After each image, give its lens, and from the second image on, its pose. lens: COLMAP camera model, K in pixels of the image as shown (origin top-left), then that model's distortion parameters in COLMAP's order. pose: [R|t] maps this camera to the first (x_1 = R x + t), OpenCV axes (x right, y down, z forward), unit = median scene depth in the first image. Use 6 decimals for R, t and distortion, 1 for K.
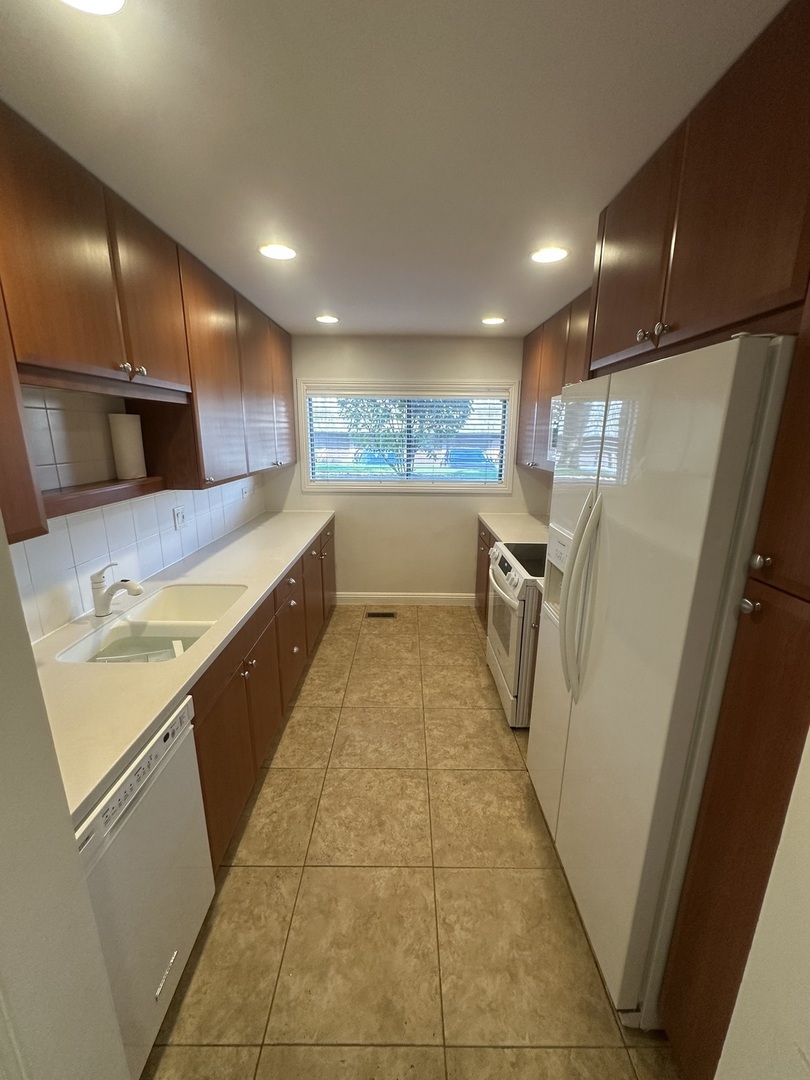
lens RADIAL K [[432.0, 0, 406.4], [0, 432.0, 538.4], [0, 0, 1]] dist [-0.001328, 0.000856]
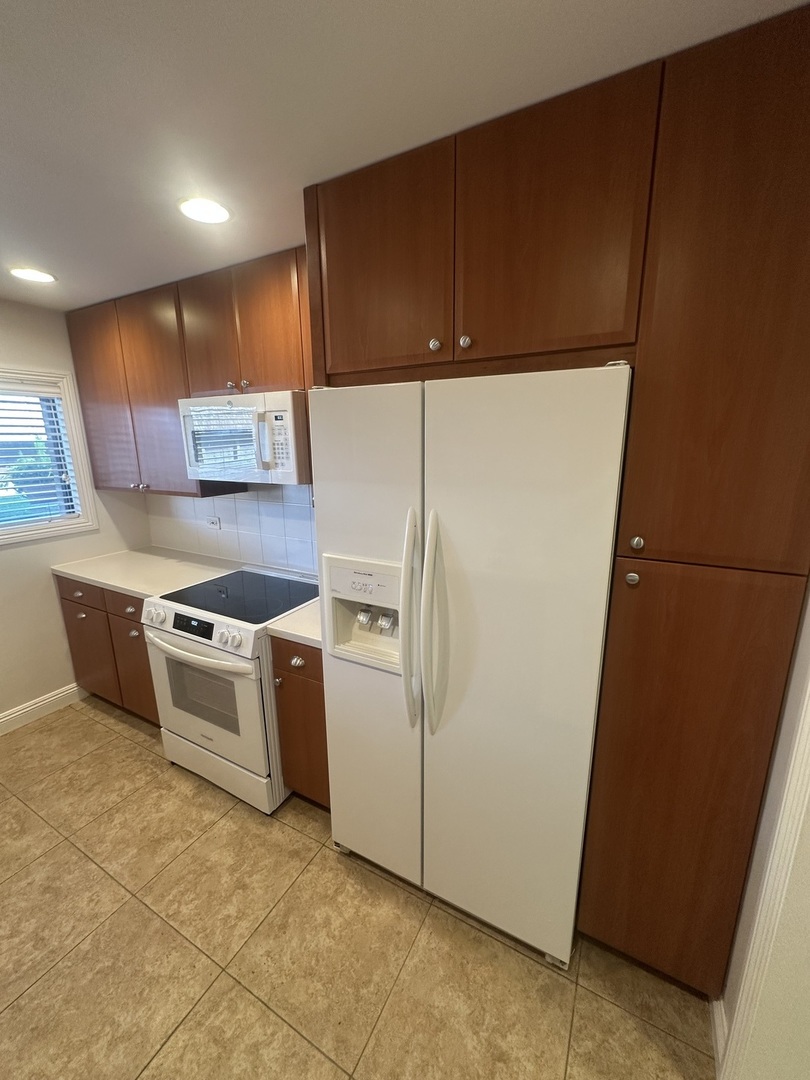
lens RADIAL K [[432.0, 0, 405.9], [0, 432.0, 538.0], [0, 0, 1]] dist [-0.001328, 0.000856]
pose [[0.479024, -0.209029, 0.852551, -0.226137], [0.222982, 0.968352, 0.112134, -0.095980], [-0.849008, 0.136389, 0.510474, 0.339574]]
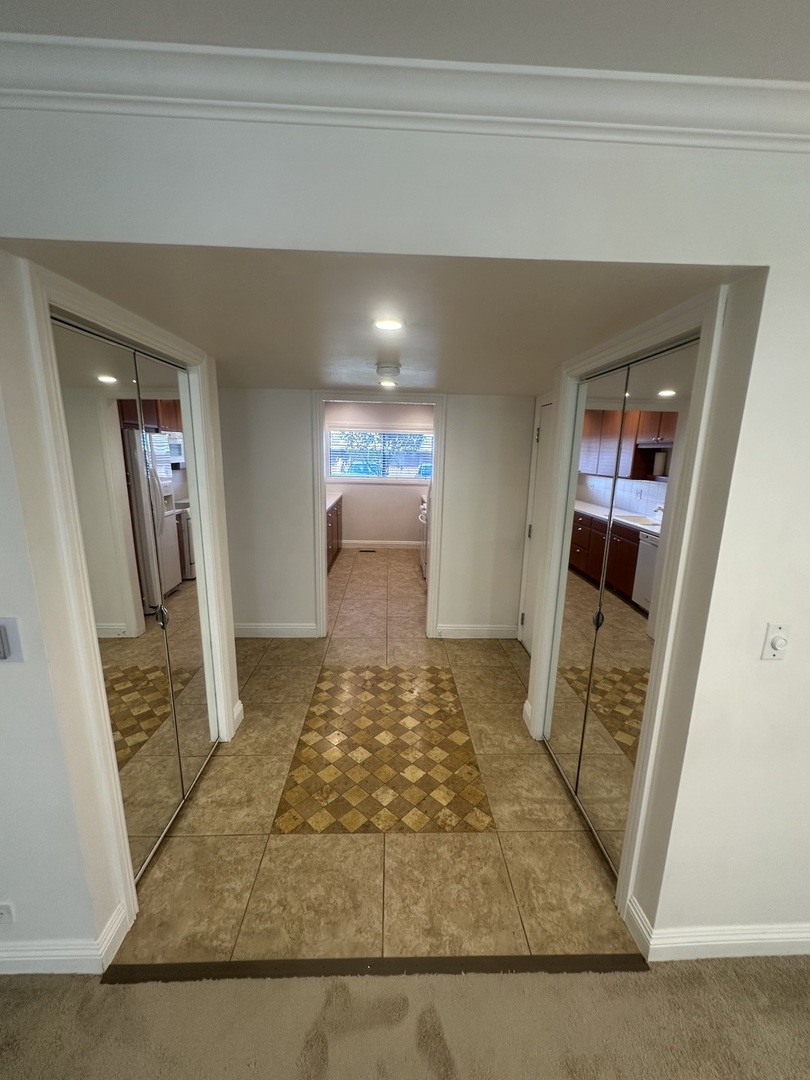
lens RADIAL K [[432.0, 0, 407.5], [0, 432.0, 543.5], [0, 0, 1]] dist [-0.001328, 0.000856]
pose [[0.998923, 0.009032, 0.045517, 0.045634], [-0.007506, 0.999408, -0.033584, 0.359439], [-0.045794, 0.033206, 0.998399, -1.421892]]
